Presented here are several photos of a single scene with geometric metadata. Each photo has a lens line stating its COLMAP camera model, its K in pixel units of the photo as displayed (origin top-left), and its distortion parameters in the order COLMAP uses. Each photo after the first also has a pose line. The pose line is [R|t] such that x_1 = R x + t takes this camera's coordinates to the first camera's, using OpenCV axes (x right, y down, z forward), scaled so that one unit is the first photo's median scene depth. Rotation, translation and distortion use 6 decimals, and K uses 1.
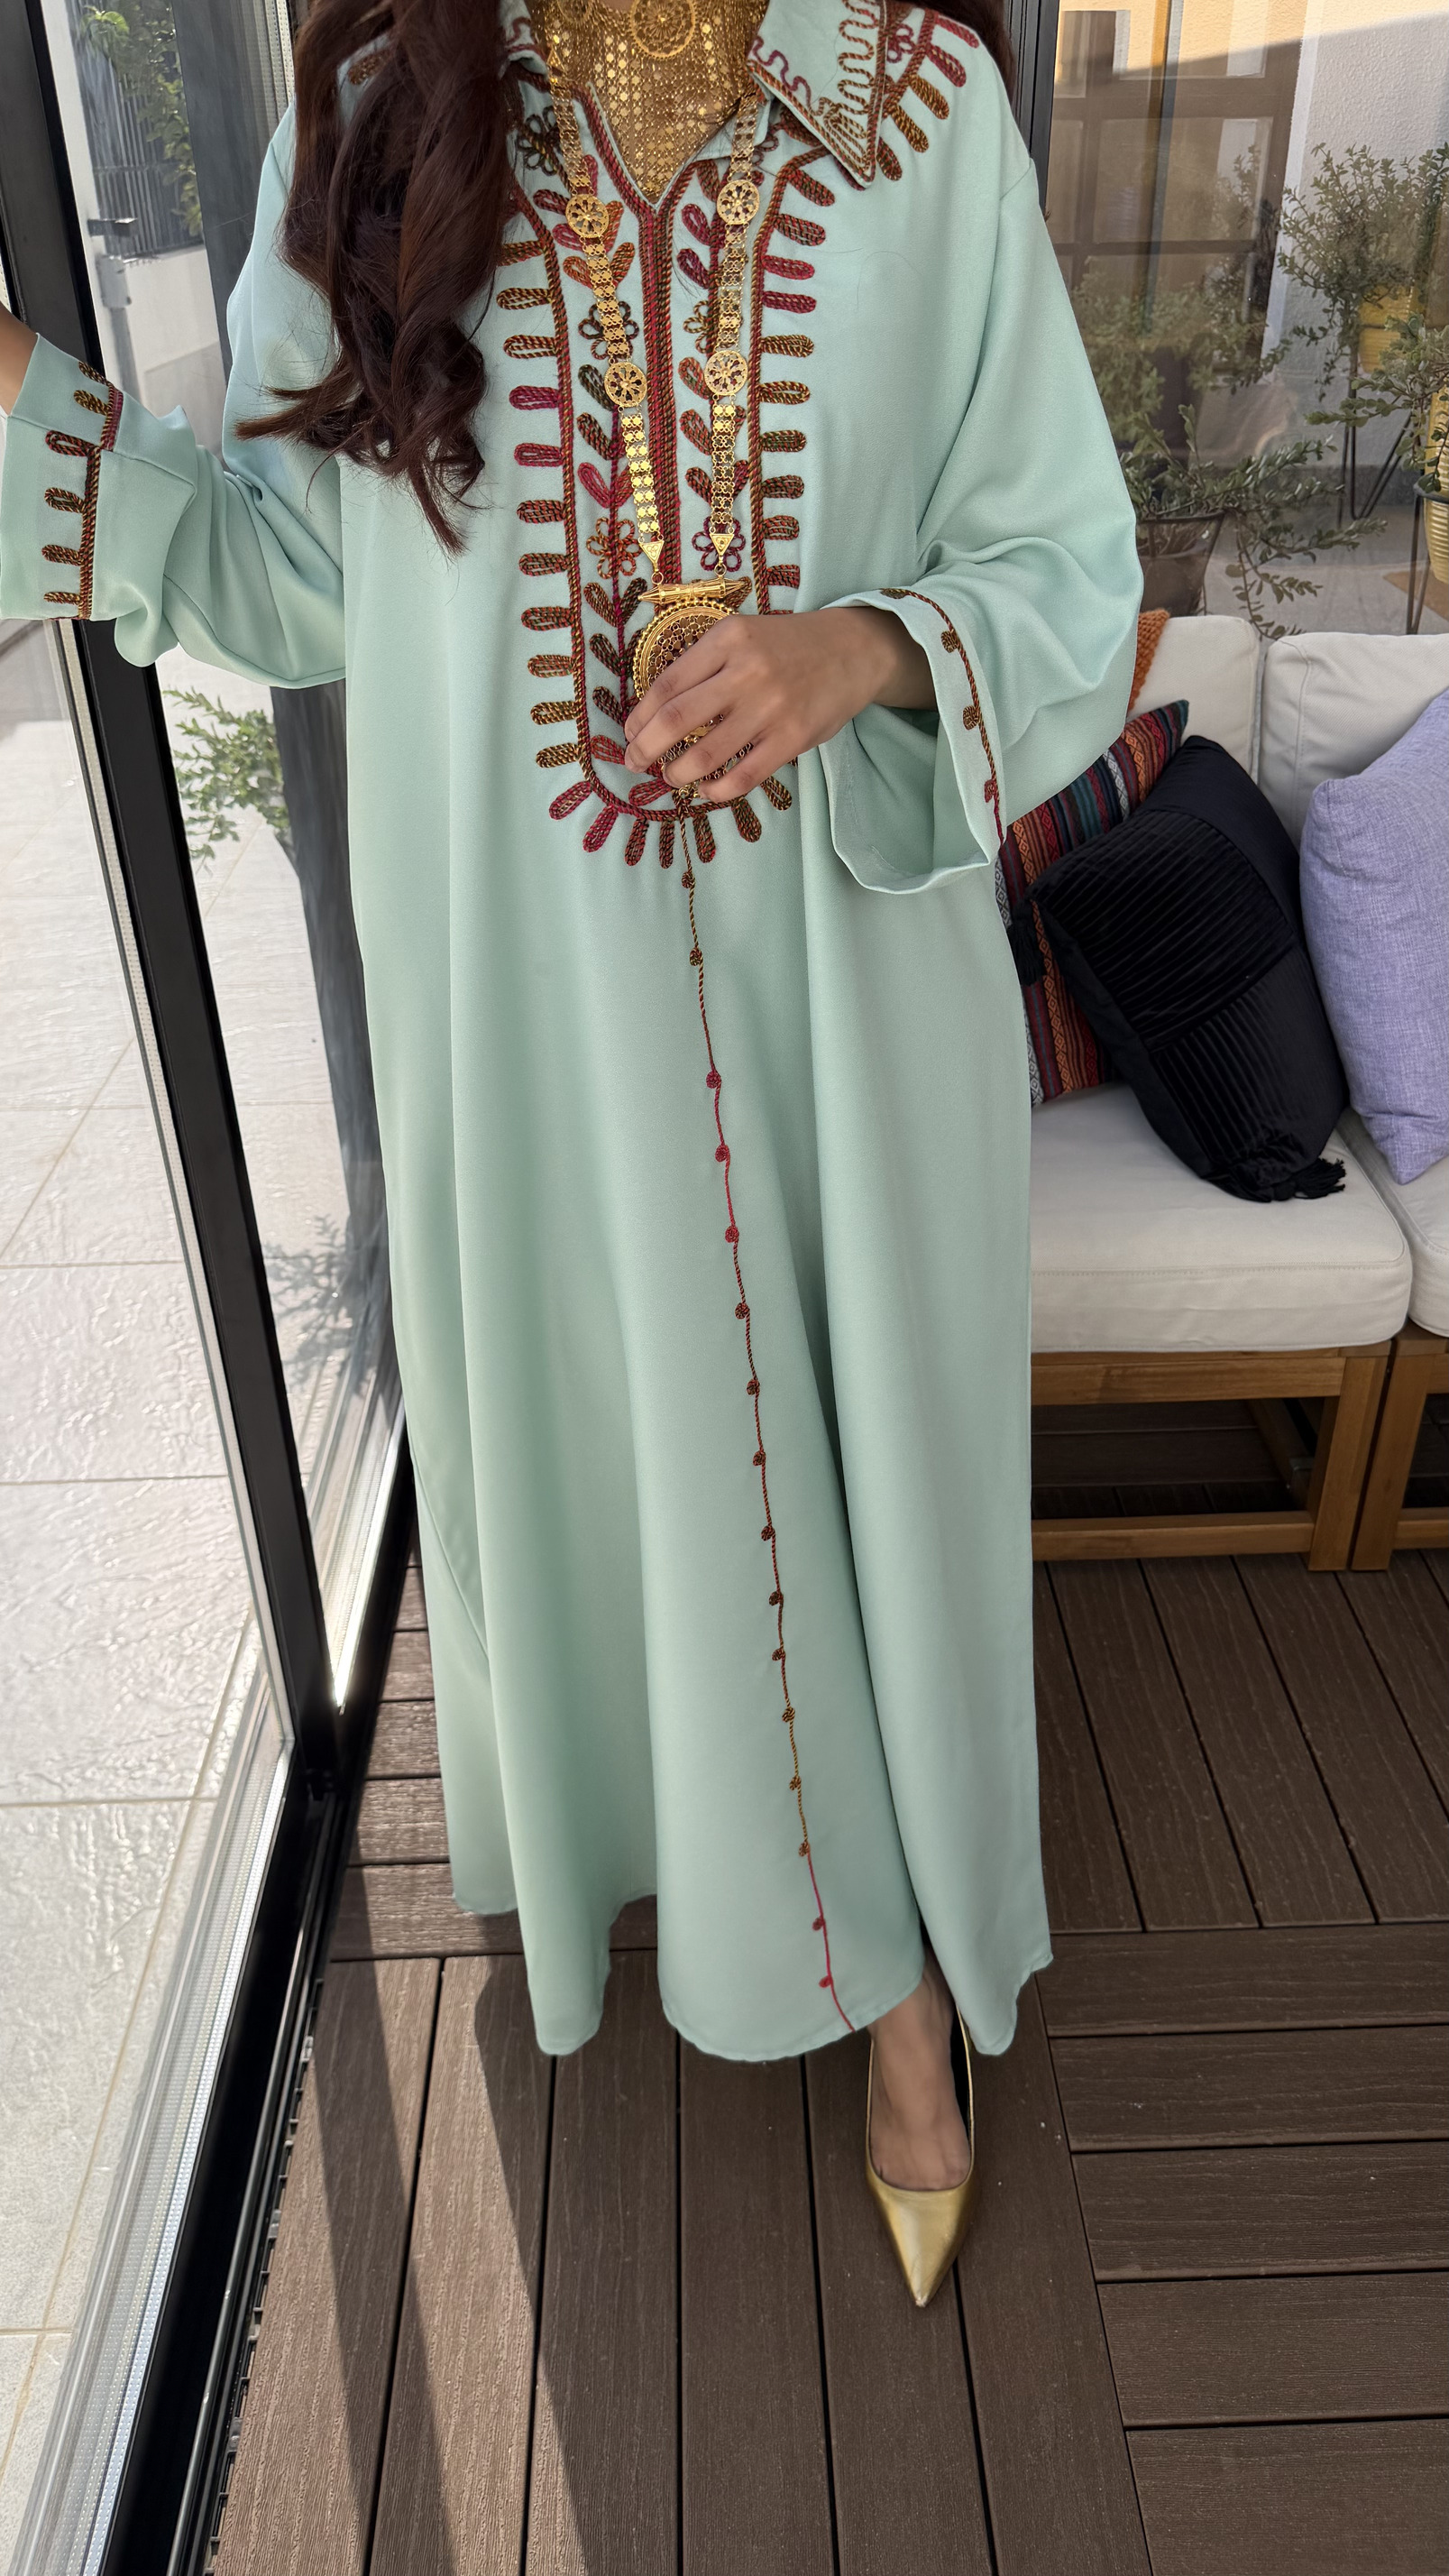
lens RADIAL K [[1762.2, 0, 706.6], [0, 1762.2, 1259.1], [0, 0, 1]] dist [0.055654, -0.078036]
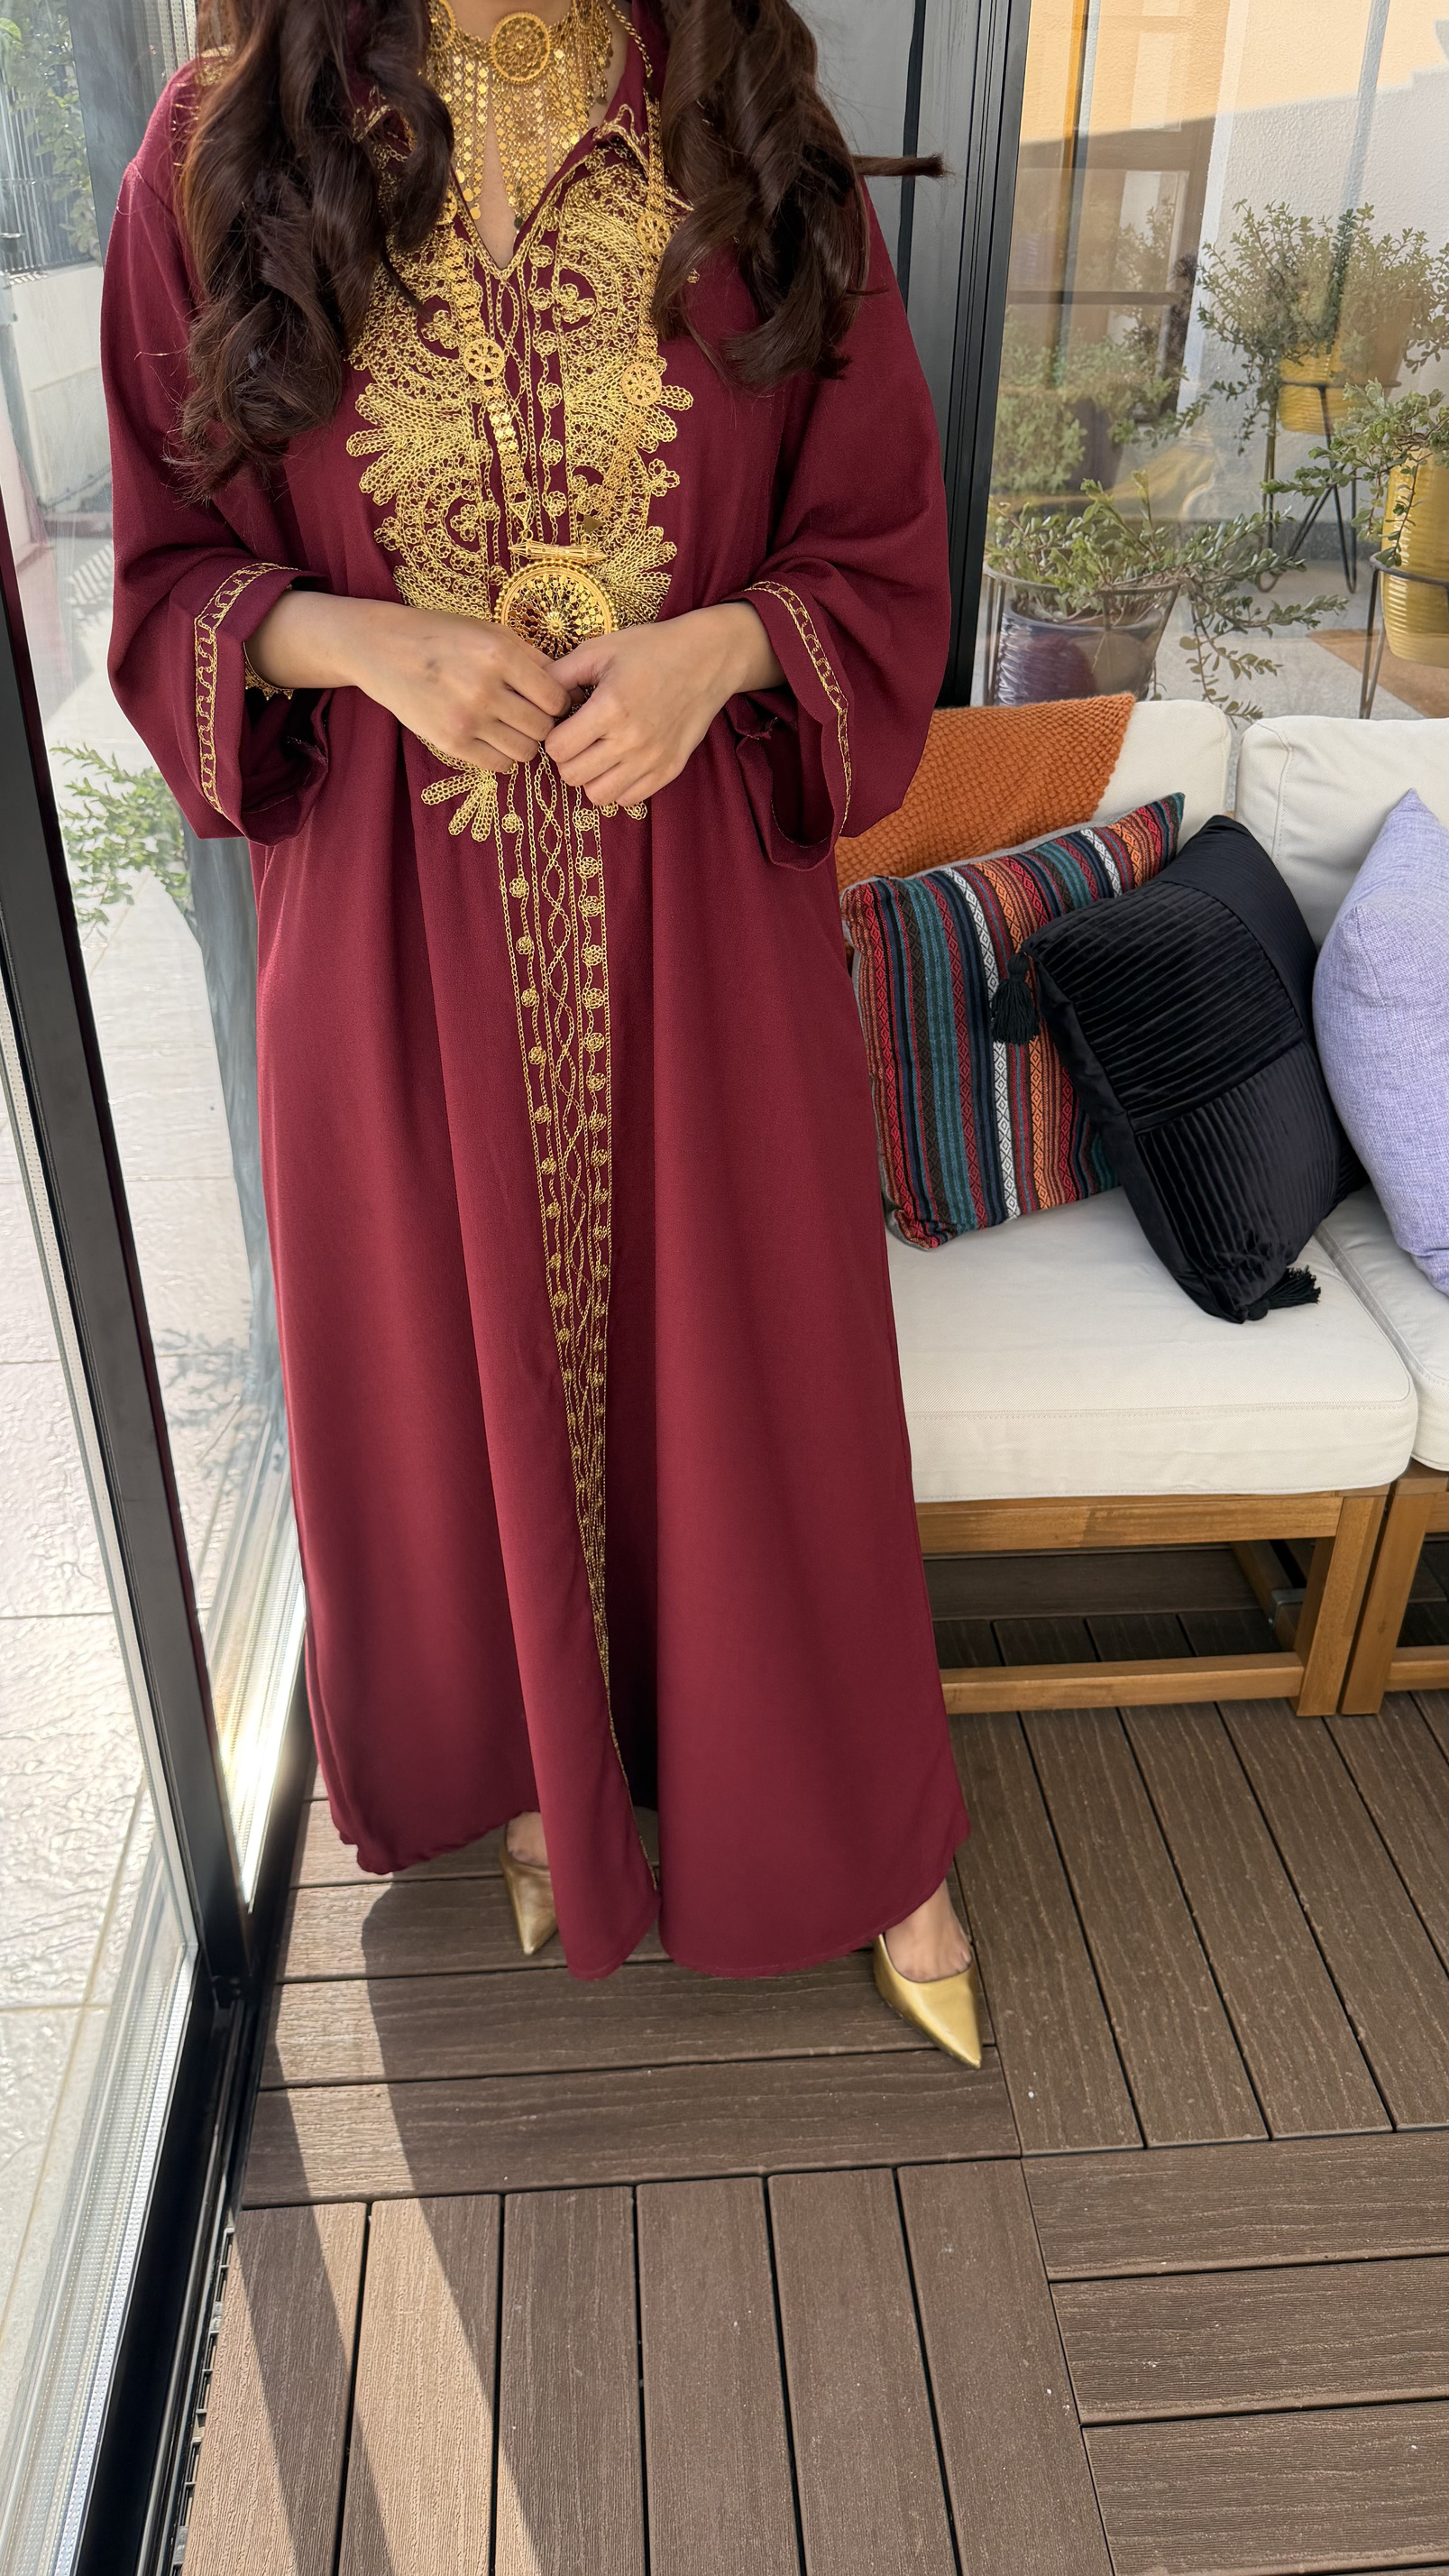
lens RADIAL K [[1778.5, 0, 691.6], [0, 1778.5, 1242.6], [0, 0, 1]] dist [-0.004672, 0.002545]
pose [[0.998579, 0.000414, 0.053295, -0.030509], [0.000595, 0.999821, -0.018920, -0.059709], [-0.053293, 0.018925, 0.998400, 0.082885]]
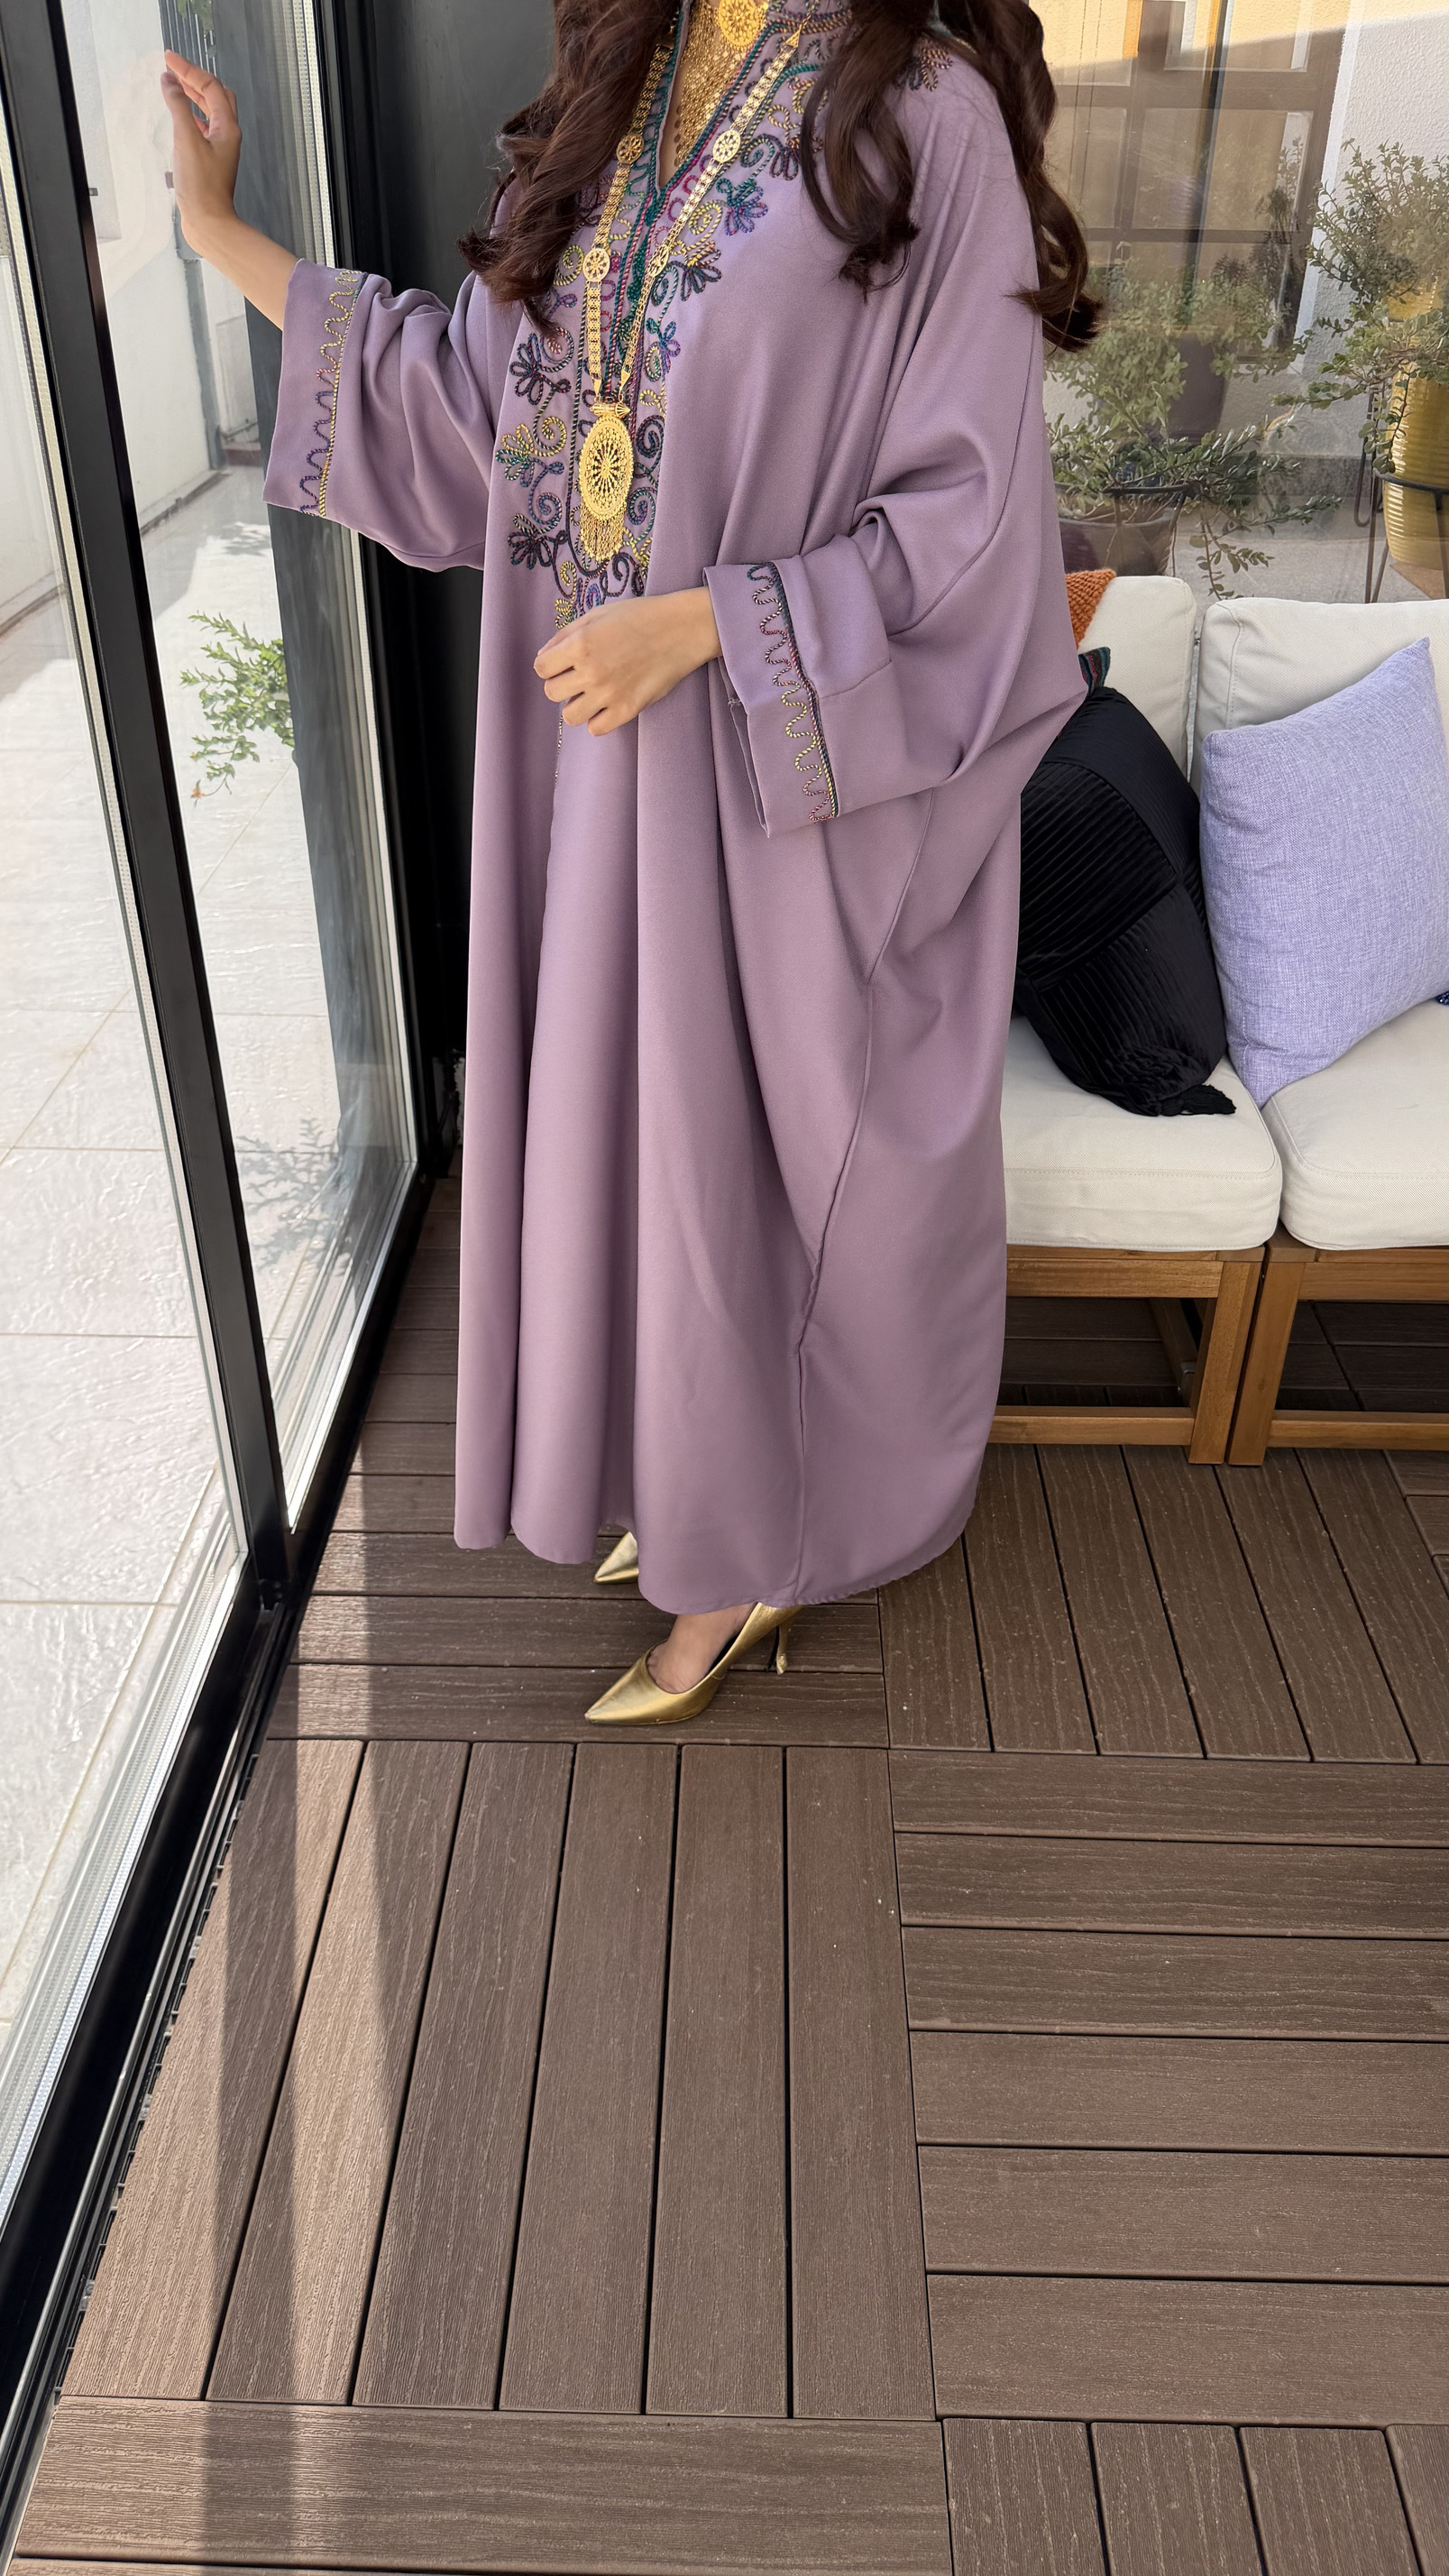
lens RADIAL K [[1751.1, 0, 715.2], [0, 1751.1, 1261.8], [0, 0, 1]] dist [0.092994, -0.115310]
pose [[0.998607, 0.048799, -0.020059, 0.069236], [-0.048582, 0.998757, 0.011149, 0.058369], [0.020578, -0.010159, 0.999737, -0.095184]]
